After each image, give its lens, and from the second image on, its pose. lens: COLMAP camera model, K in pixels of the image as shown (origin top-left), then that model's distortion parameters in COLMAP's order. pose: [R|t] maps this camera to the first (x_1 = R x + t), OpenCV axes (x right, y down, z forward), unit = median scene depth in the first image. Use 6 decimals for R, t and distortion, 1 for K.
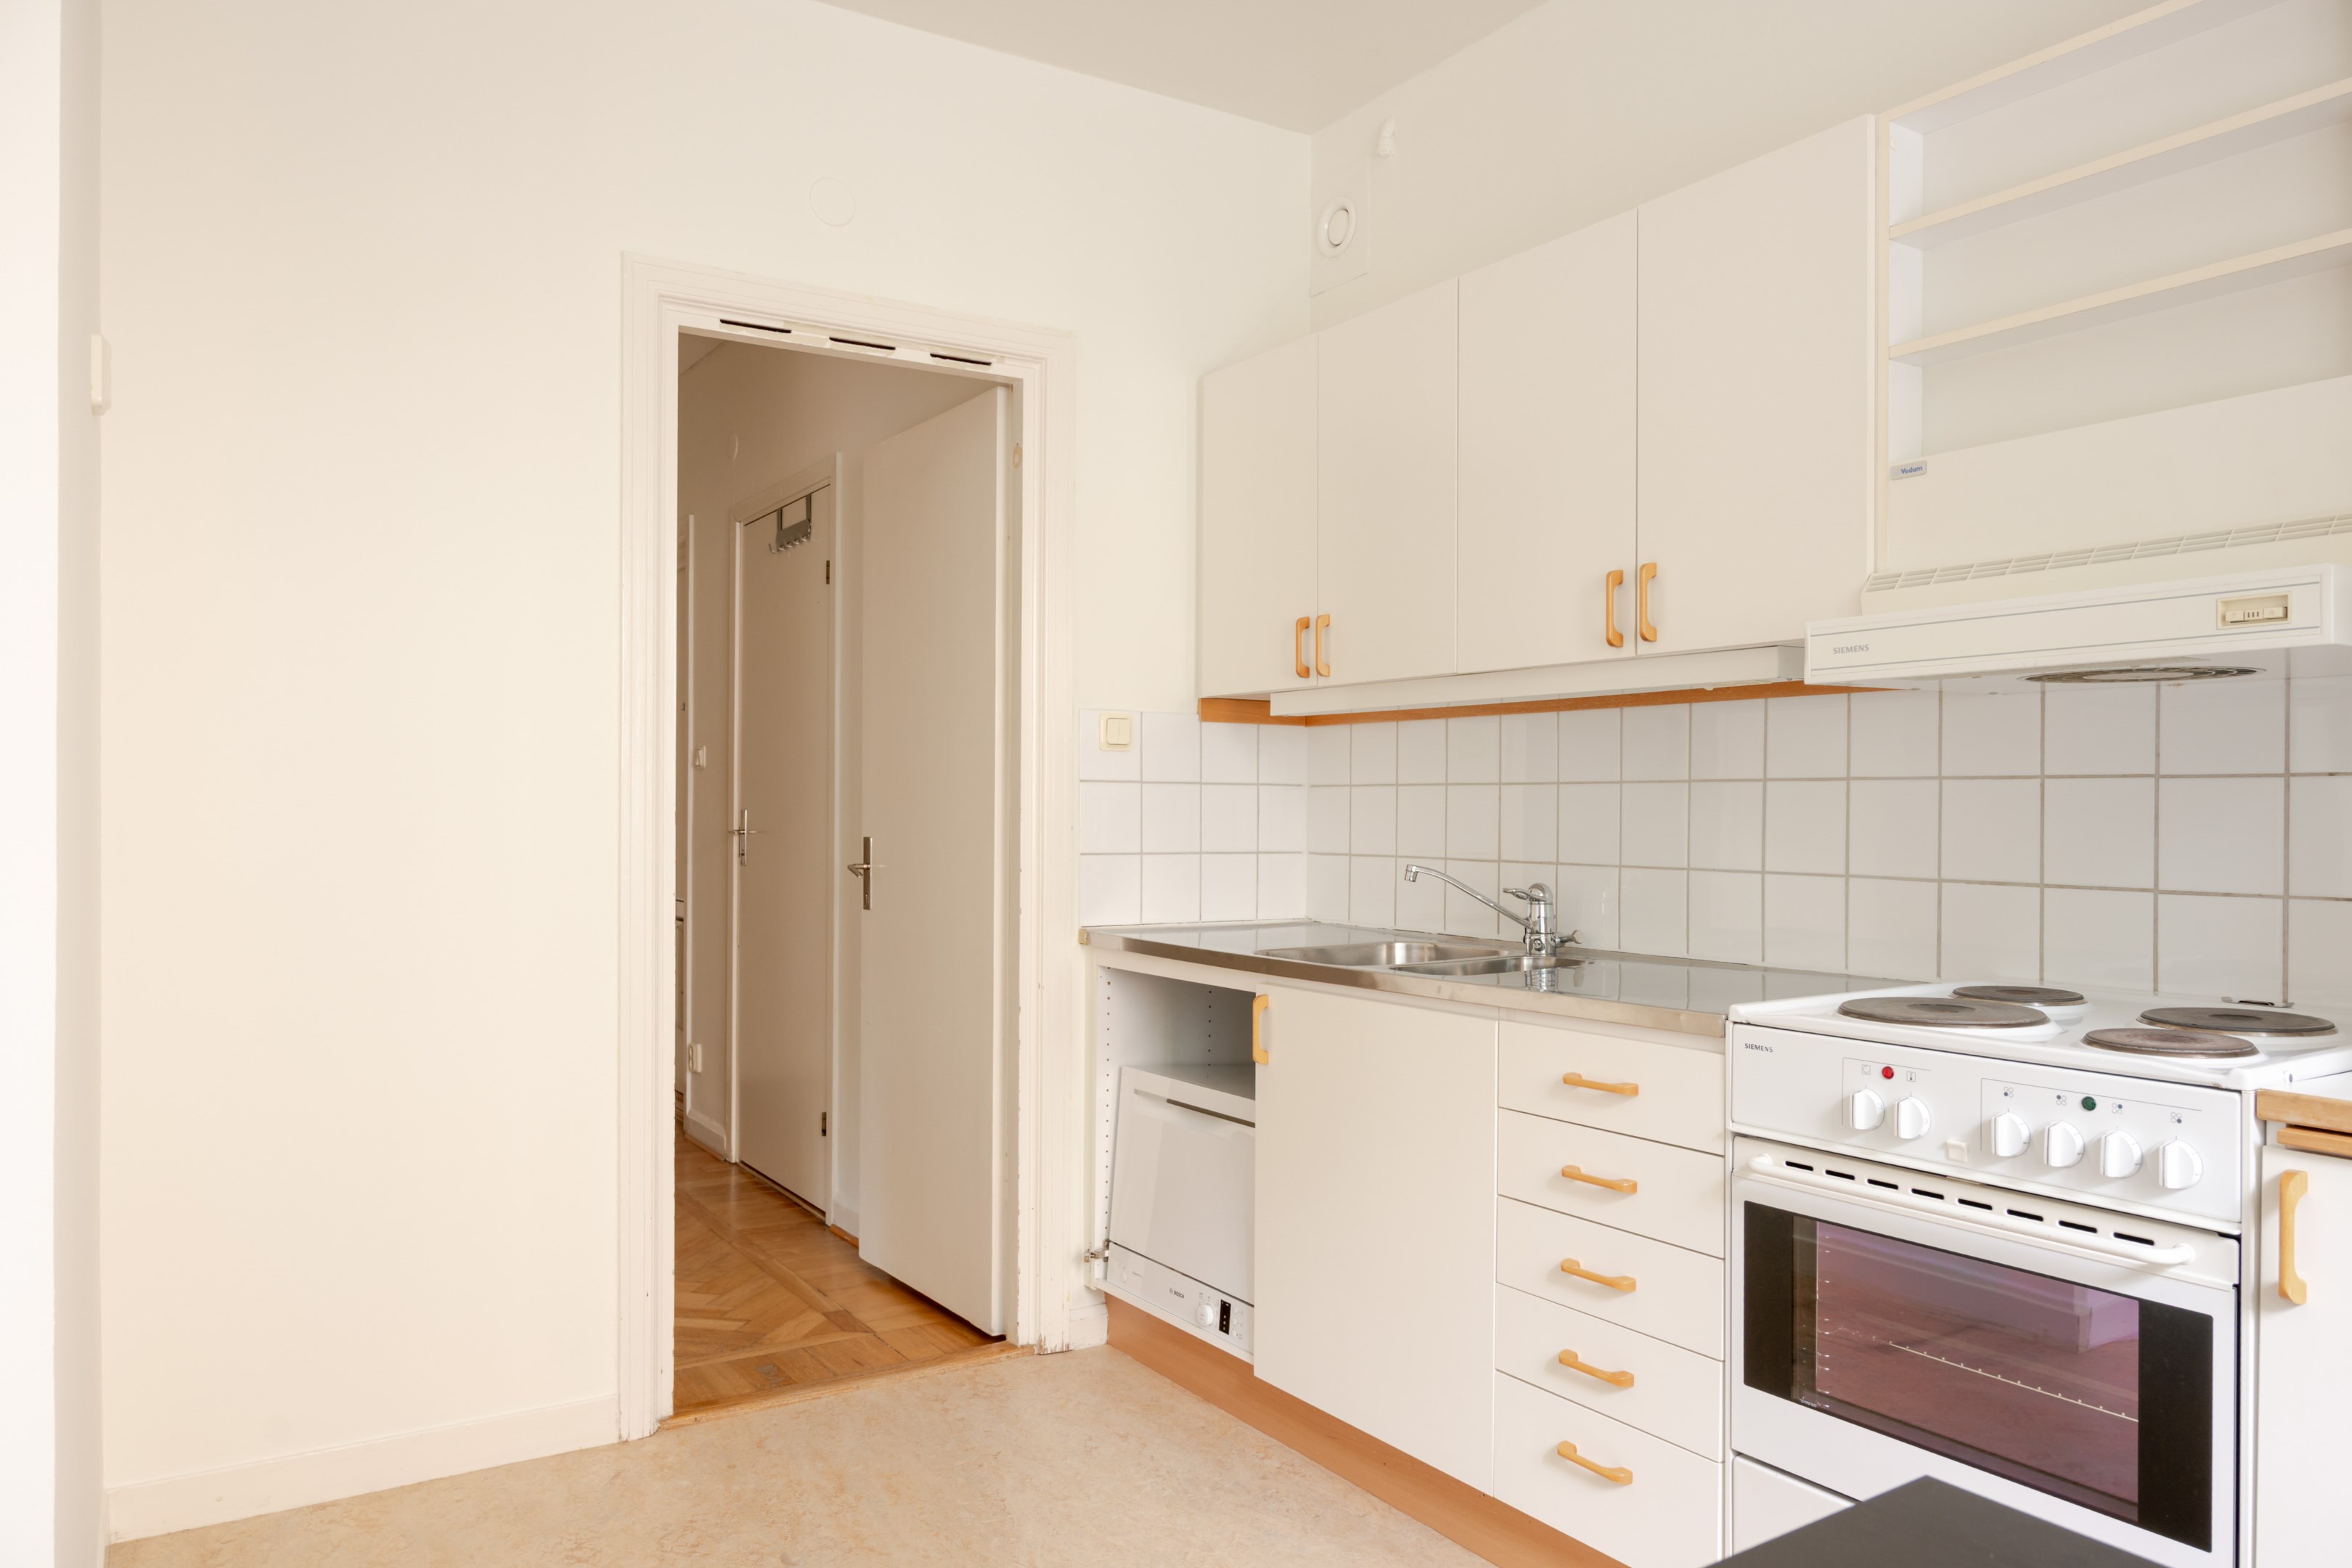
lens RADIAL K [[1612.5, 0, 1176.6], [0, 1612.5, 810.5], [0, 0, 1]] dist [-0.004440, -0.001420]
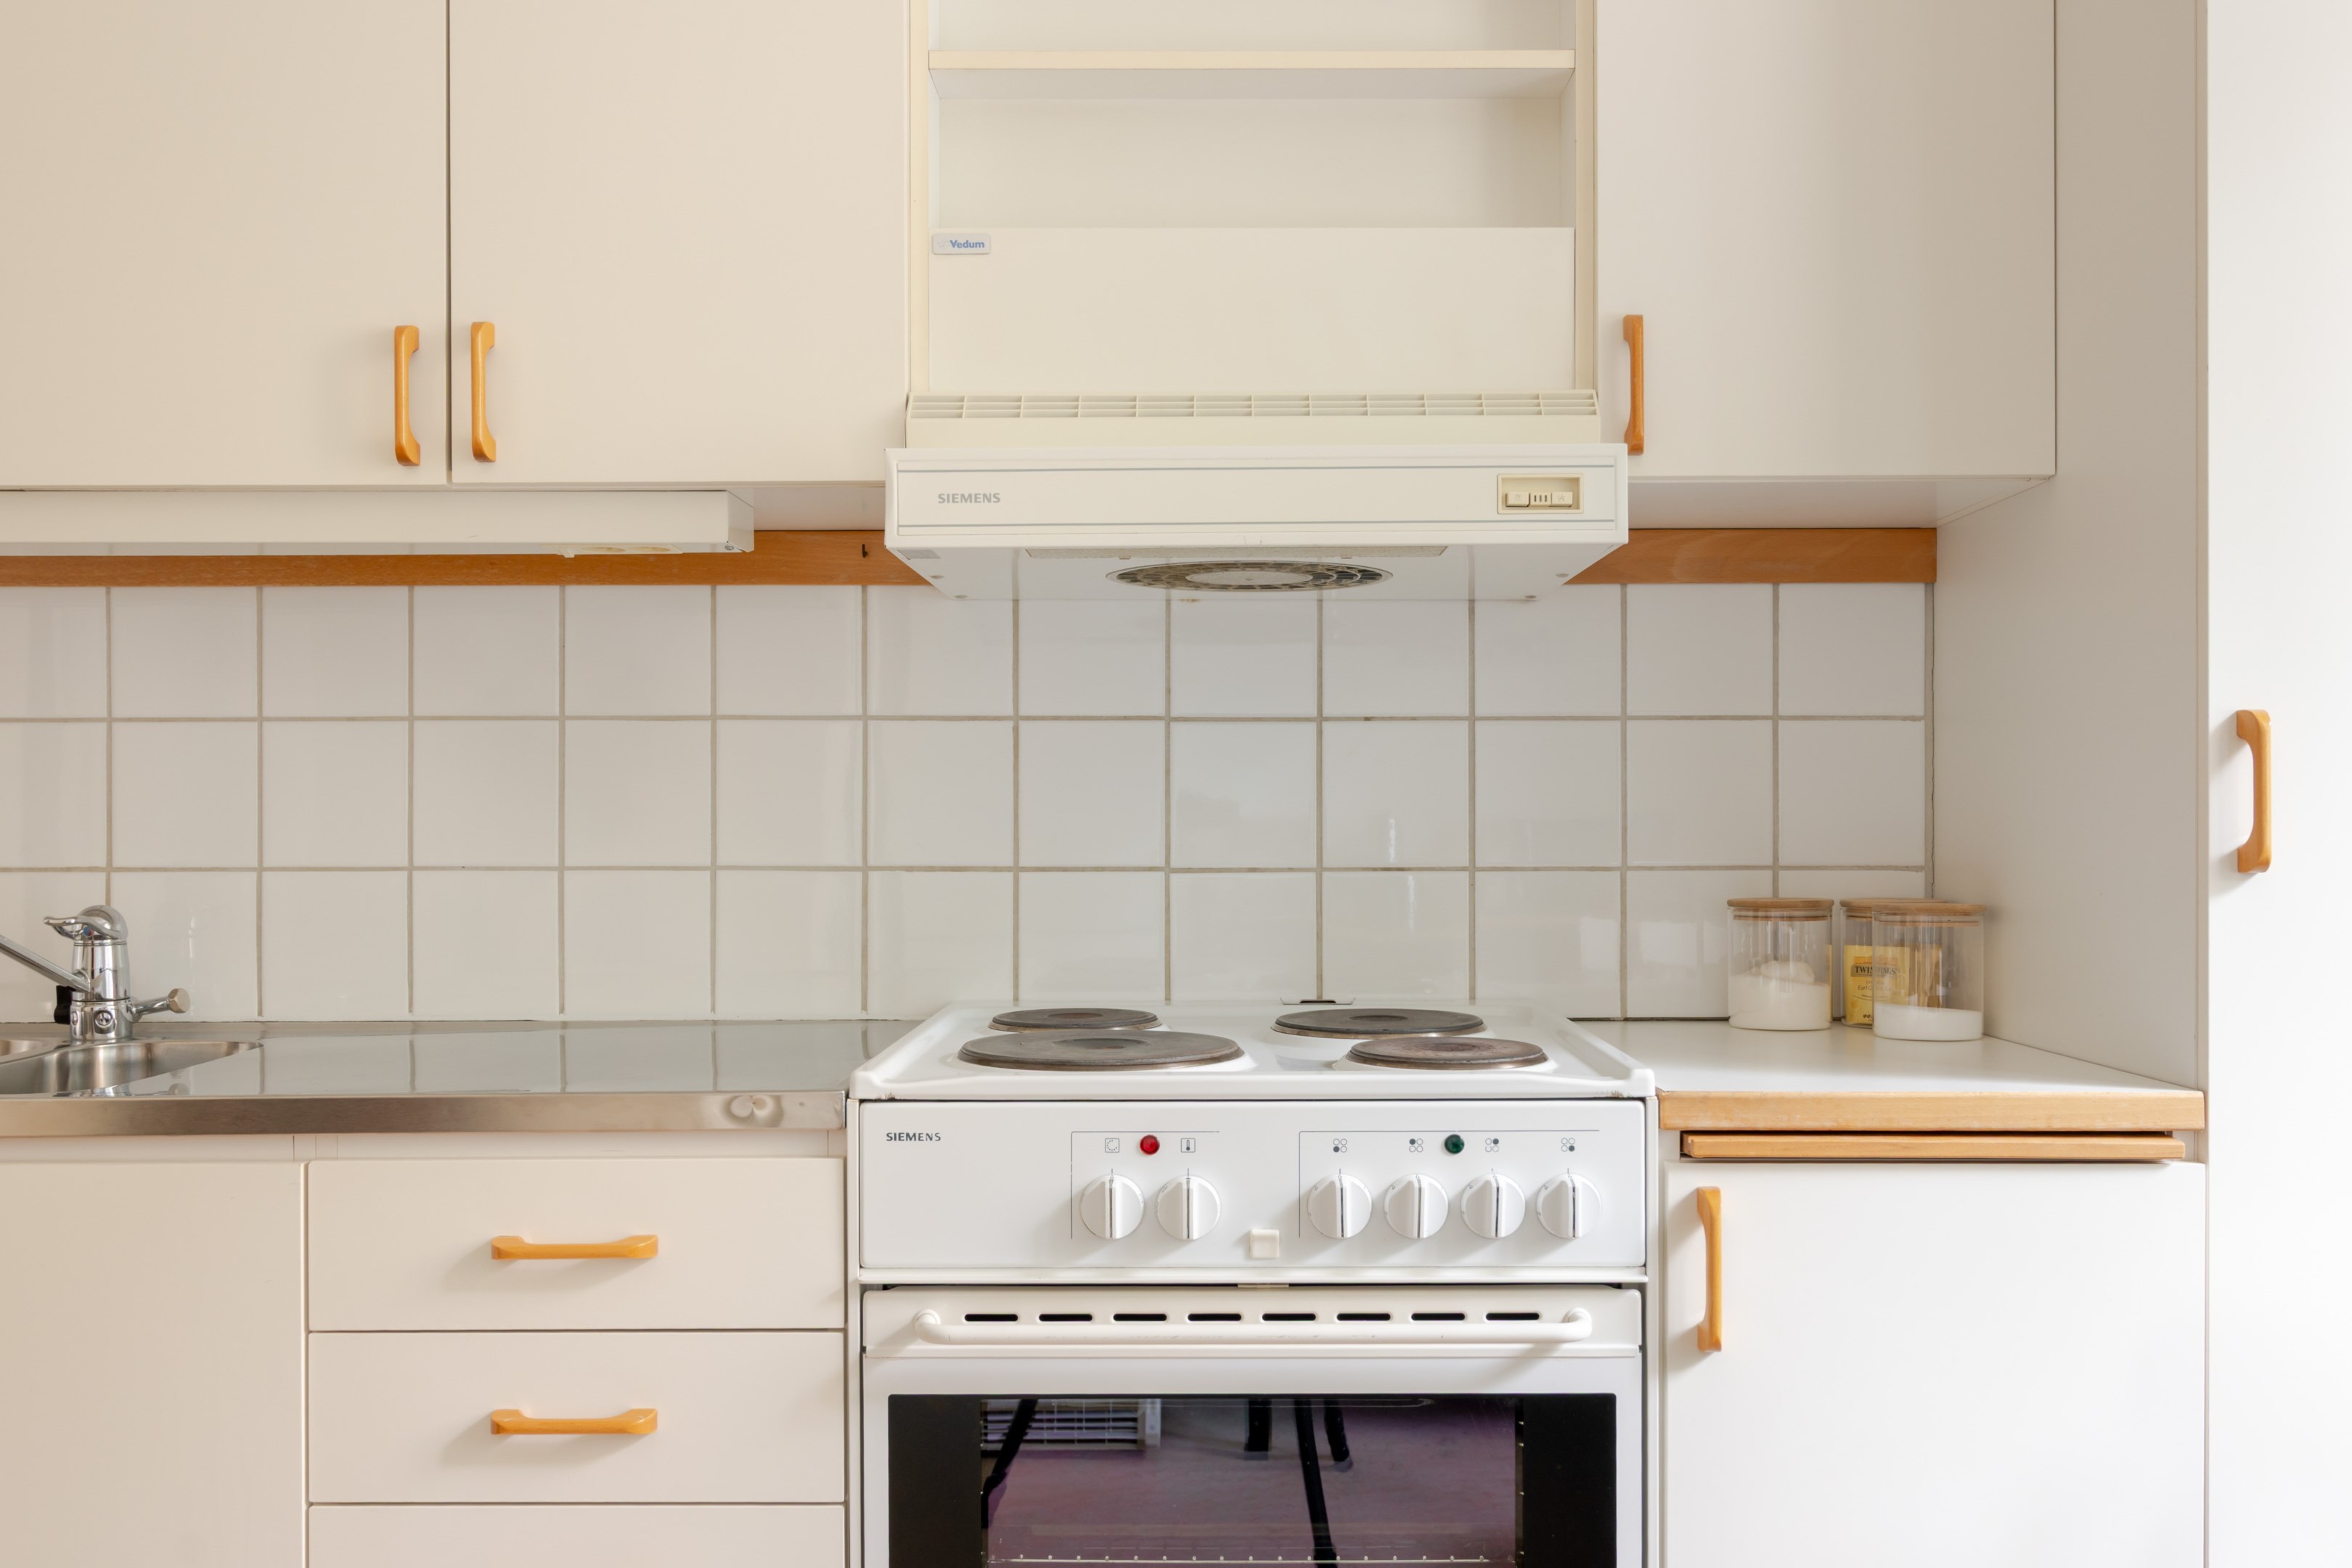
lens RADIAL K [[2129.5, 0, 1214.3], [0, 2129.5, 836.8], [0, 0, 1]] dist [-0.010976, -0.010314]
pose [[0.543671, -0.010435, 0.839234, -0.226470], [0.006513, 0.999945, 0.008214, 0.026472], [-0.839273, 0.001000, 0.543709, 0.432998]]
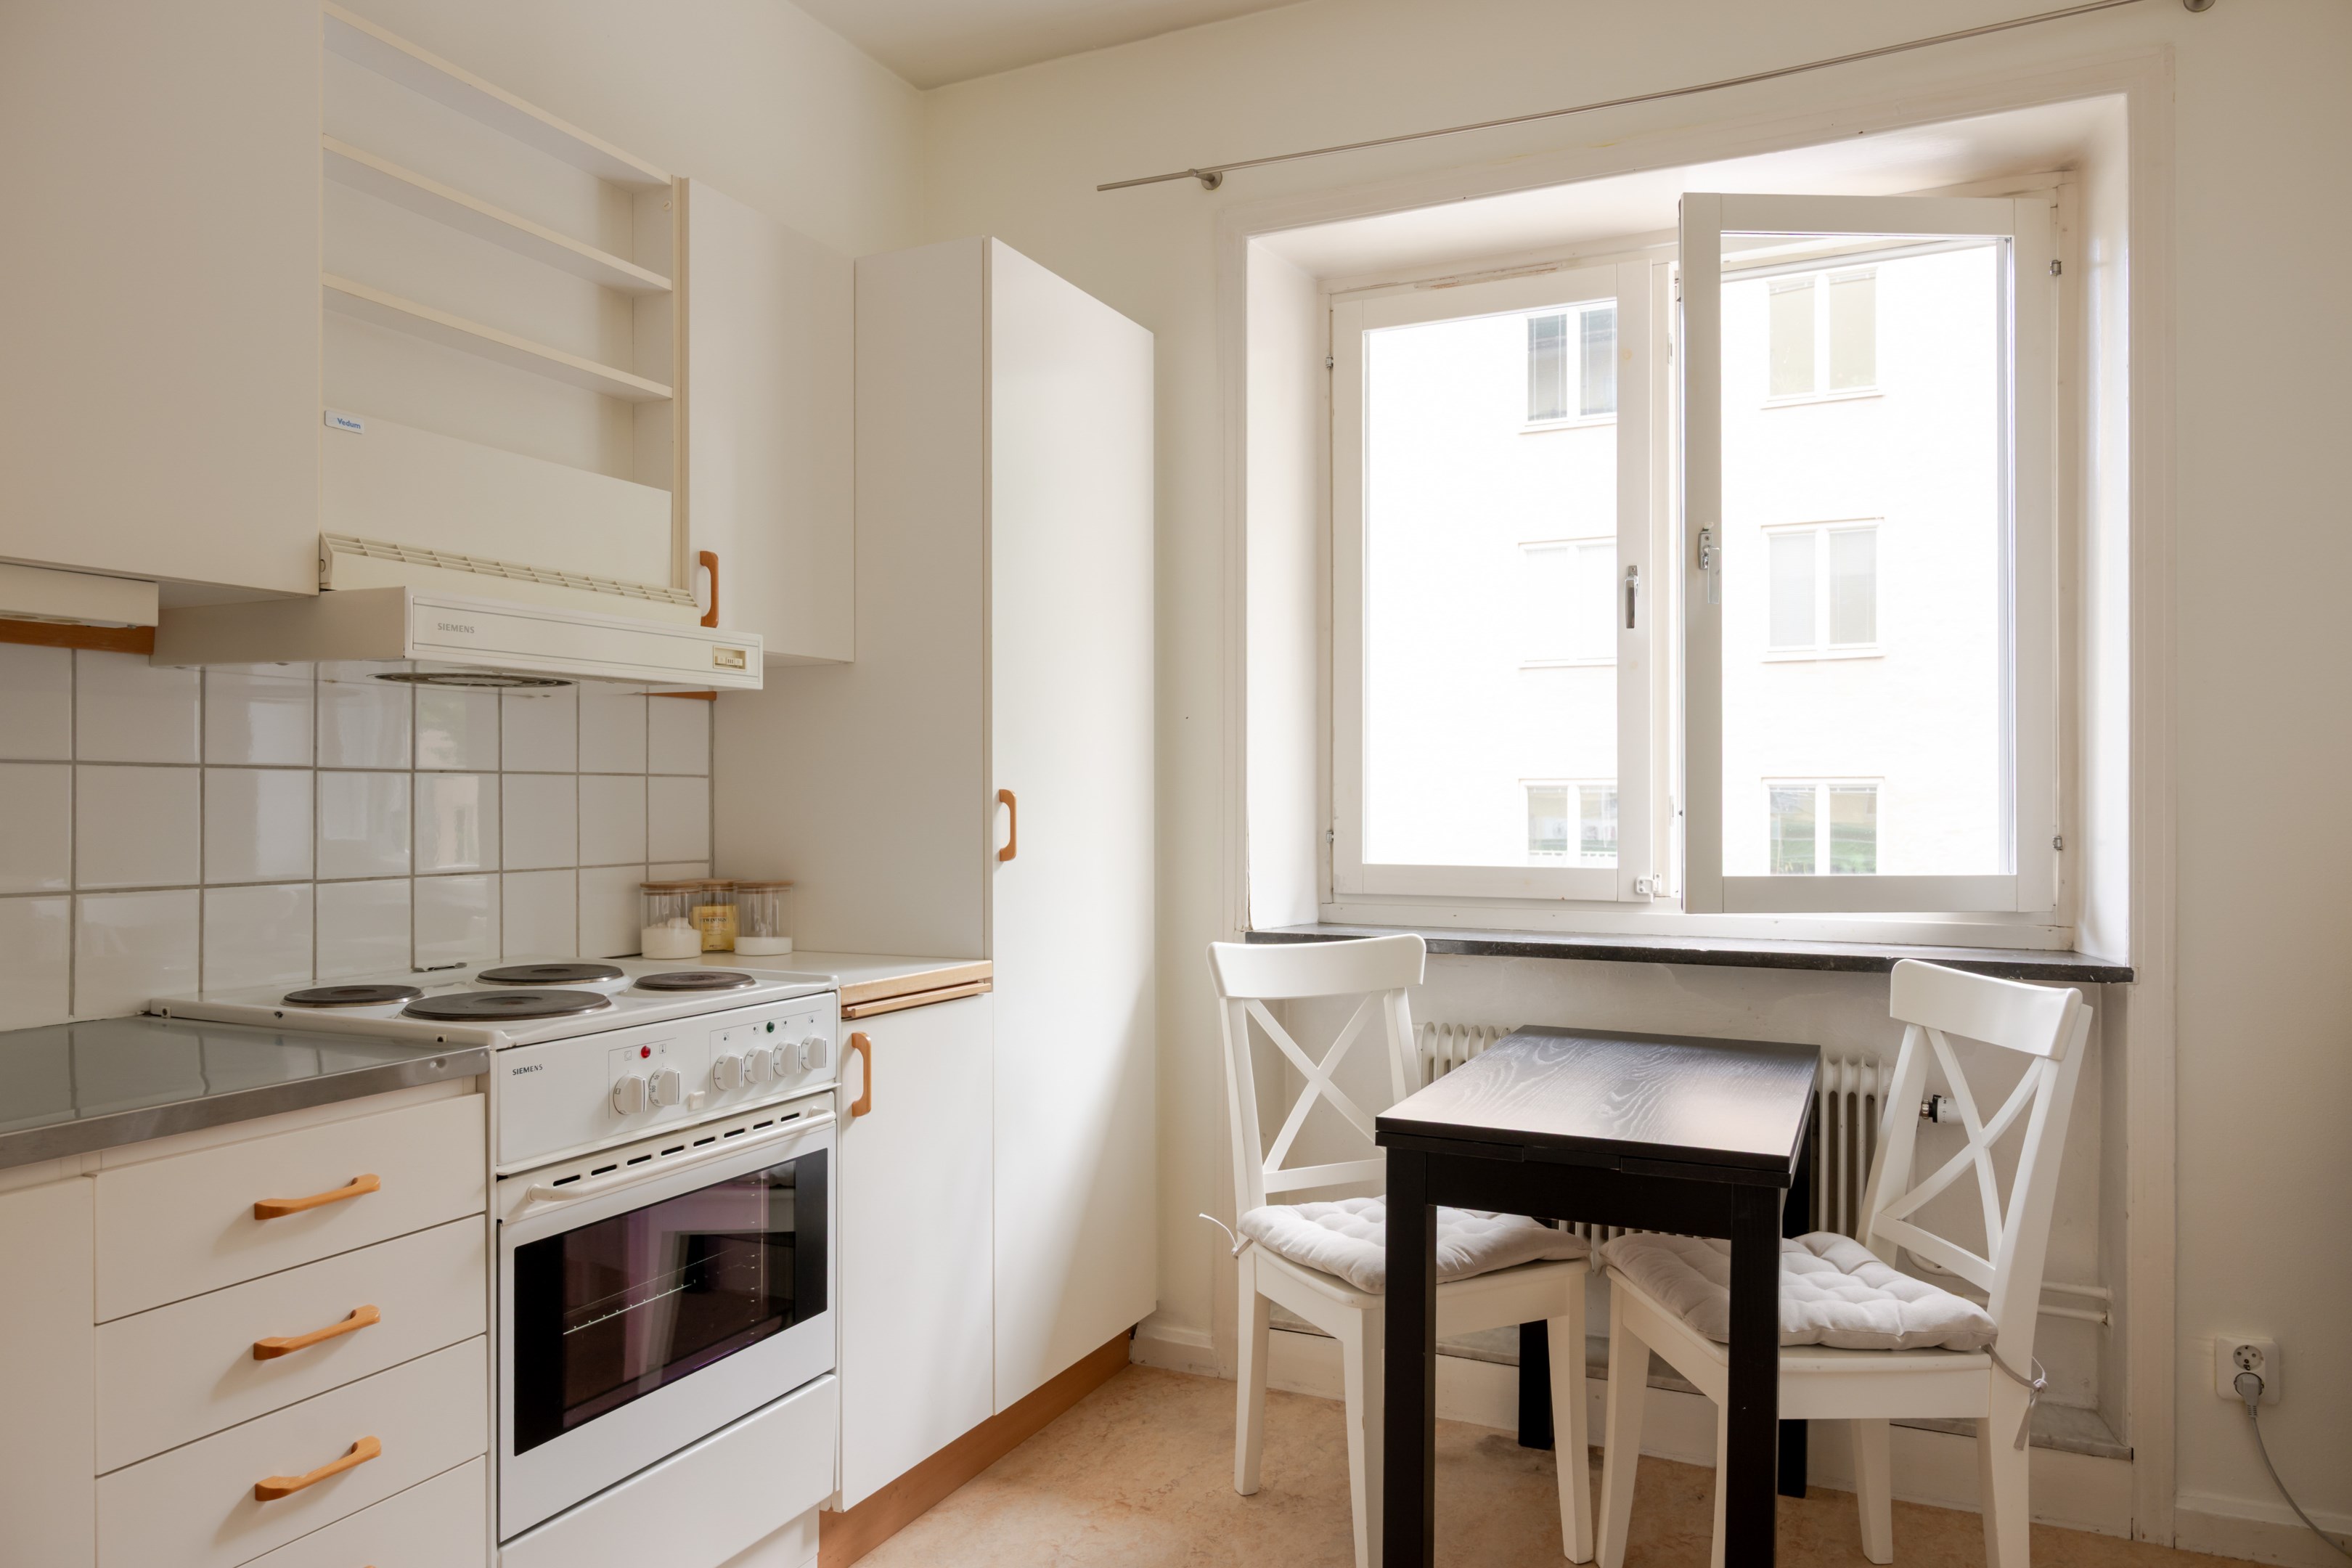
lens RADIAL K [[1565.8, 0, 1178.5], [0, 1565.8, 794.3], [0, 0, 1]] dist [-0.005020, -0.000873]
pose [[-0.527486, -0.001453, 0.849562, -0.522567], [0.000459, 0.999998, 0.001995, -0.006774], [-0.849563, 0.001442, -0.527485, 1.058097]]
